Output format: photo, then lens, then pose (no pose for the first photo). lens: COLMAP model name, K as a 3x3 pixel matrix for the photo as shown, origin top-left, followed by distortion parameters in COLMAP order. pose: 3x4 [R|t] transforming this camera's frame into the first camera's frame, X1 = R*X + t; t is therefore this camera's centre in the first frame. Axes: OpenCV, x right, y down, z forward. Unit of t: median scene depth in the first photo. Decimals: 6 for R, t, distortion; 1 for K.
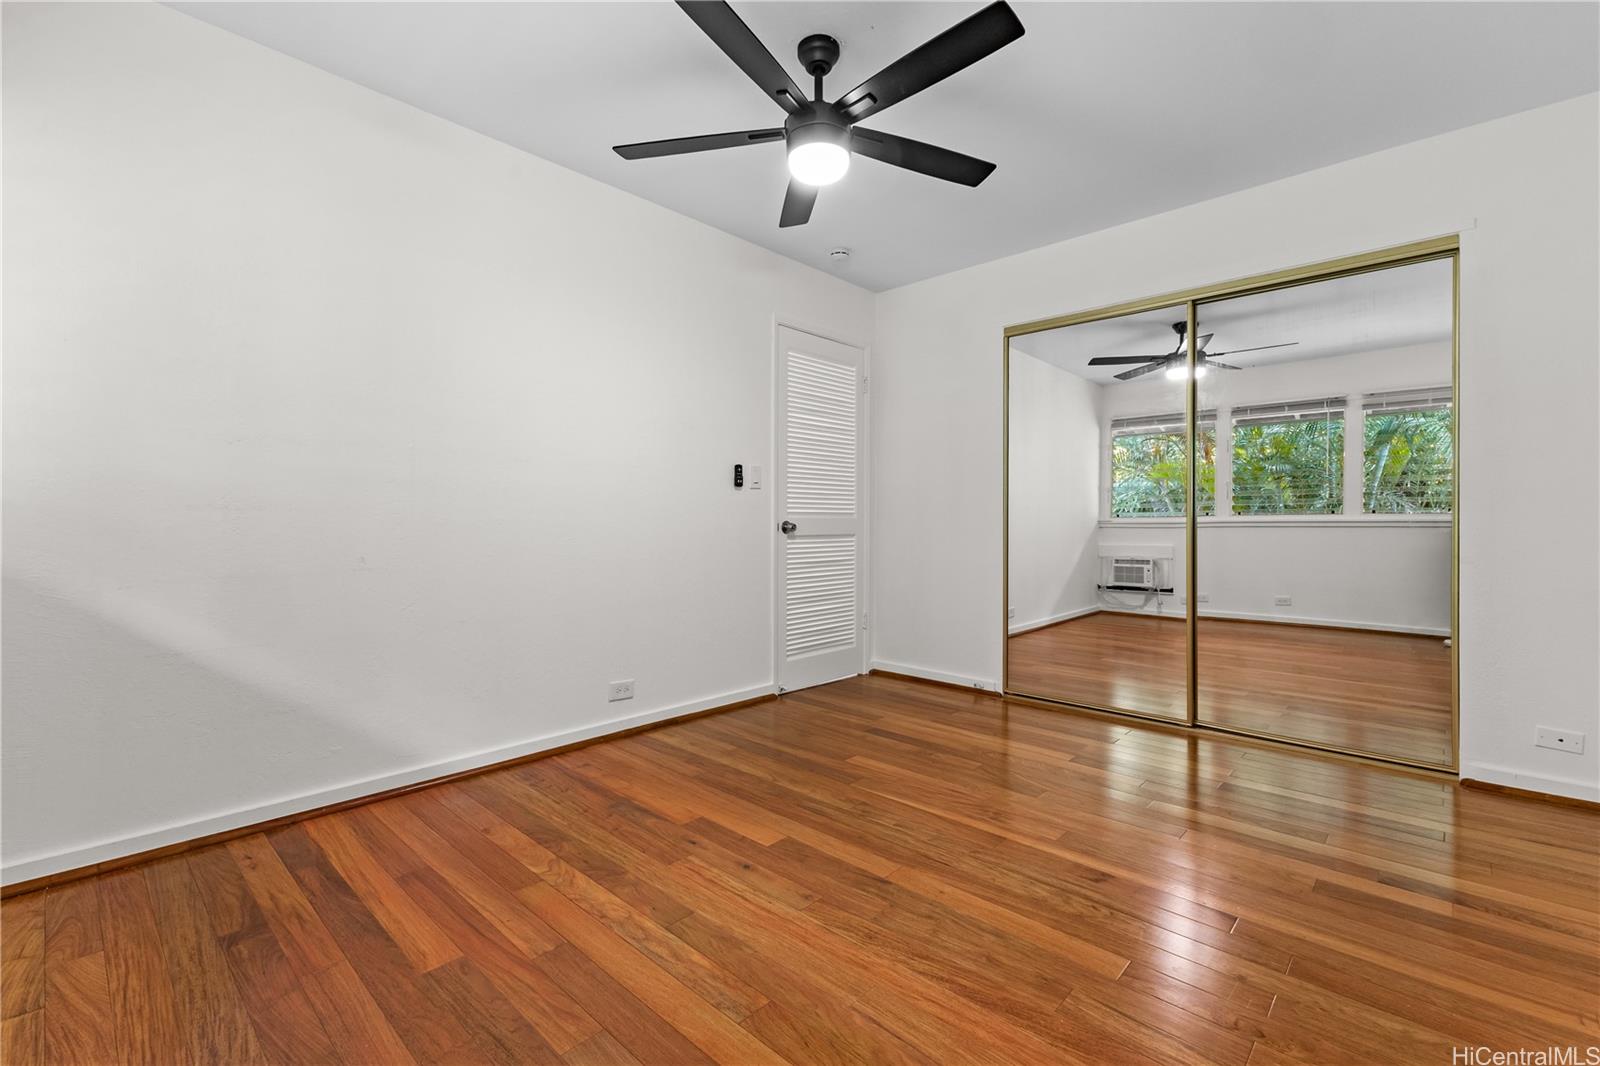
lens RADIAL K [[697.7, 0, 784.7], [0, 697.7, 525.5], [0, 0, 1]] dist [0.002396, 0.000131]
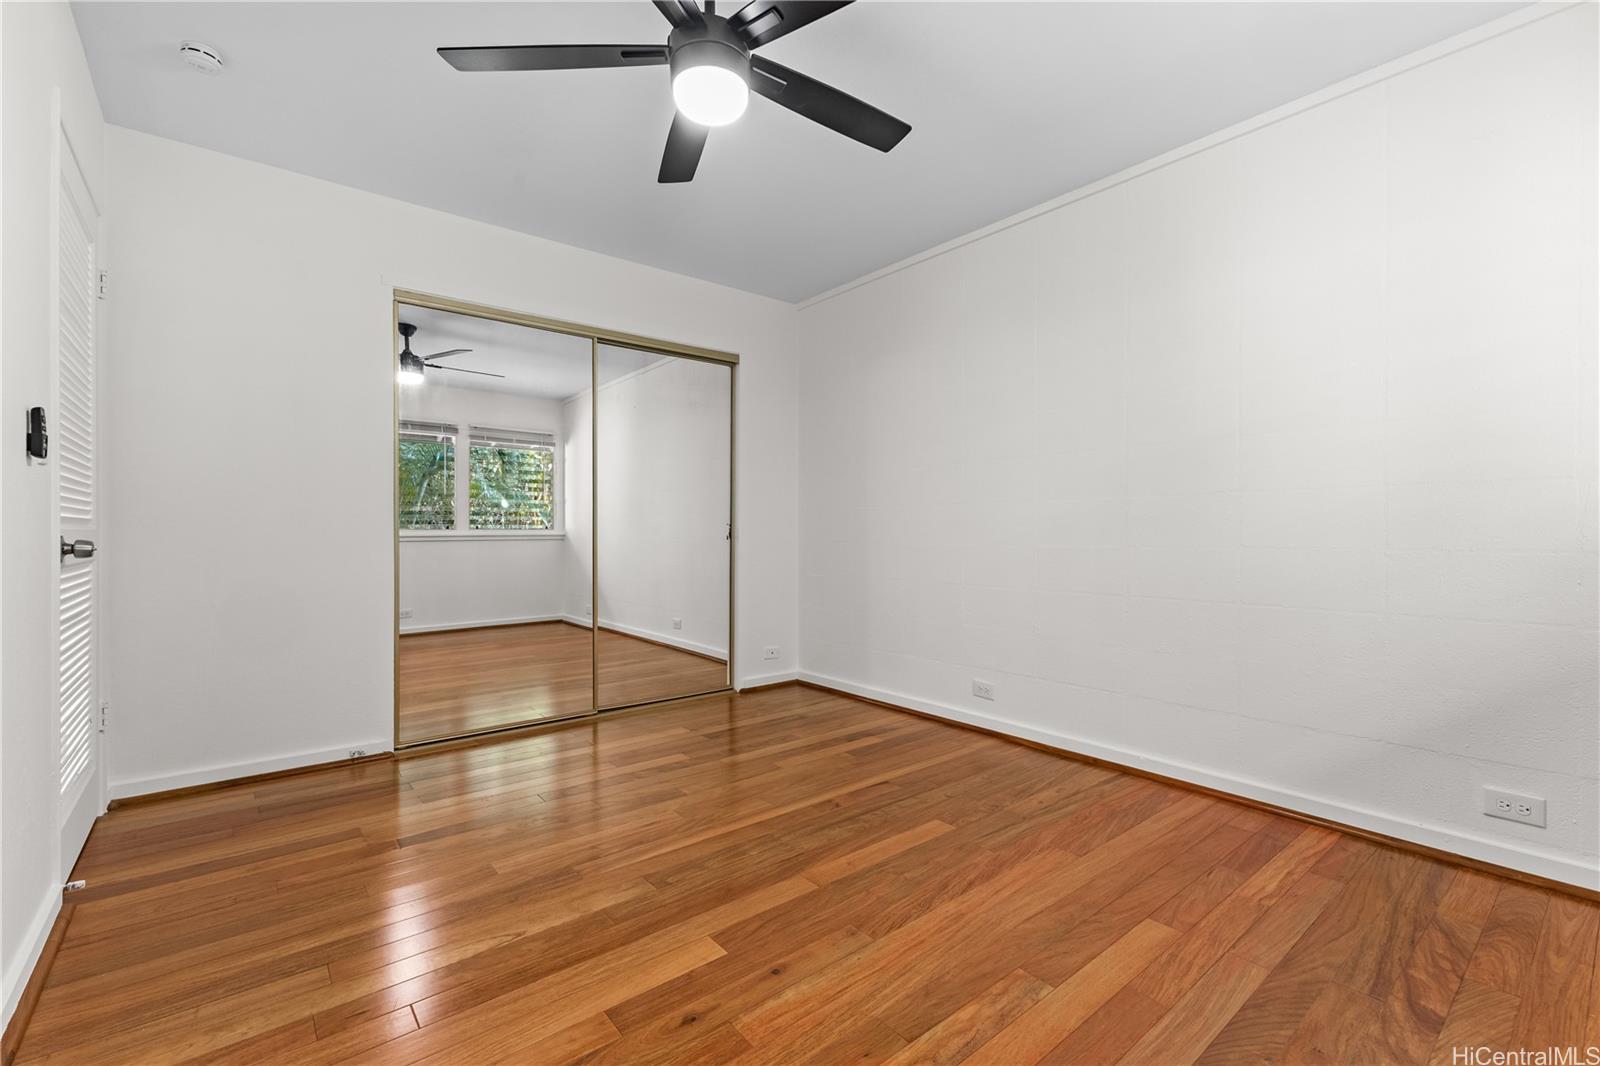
lens RADIAL K [[700.8, 0, 805.8], [0, 700.8, 539.3], [0, 0, 1]] dist [0.003111, 0.000429]
pose [[0.107782, -0.011020, 0.994113, -0.643065], [0.010600, 0.999894, 0.009934, -0.004376], [-0.994118, 0.009467, 0.107888, 0.677954]]
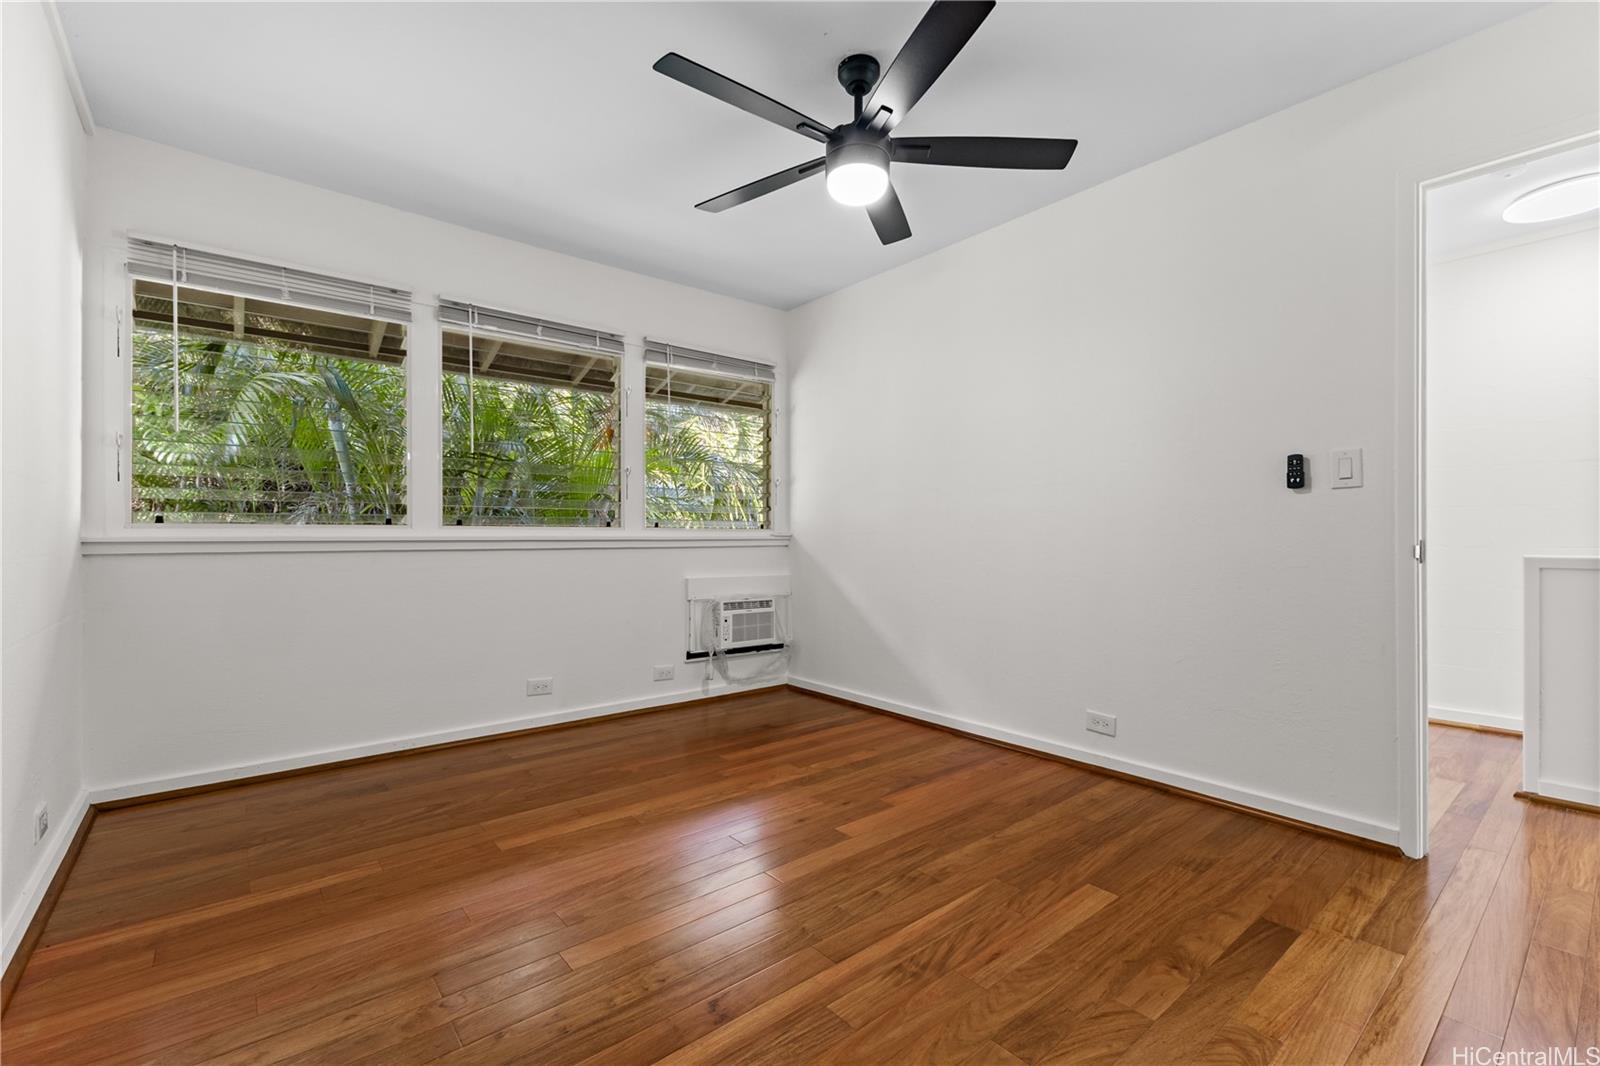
lens RADIAL K [[690.6, 0, 800.0], [0, 690.6, 533.0], [0, 0, 1]] dist [0.007924, 0.000221]
pose [[-0.105406, -0.004311, -0.994420, 0.891230], [-0.012380, 0.999919, -0.003022, -0.008760], [0.994352, 0.011993, -0.105451, 0.866355]]
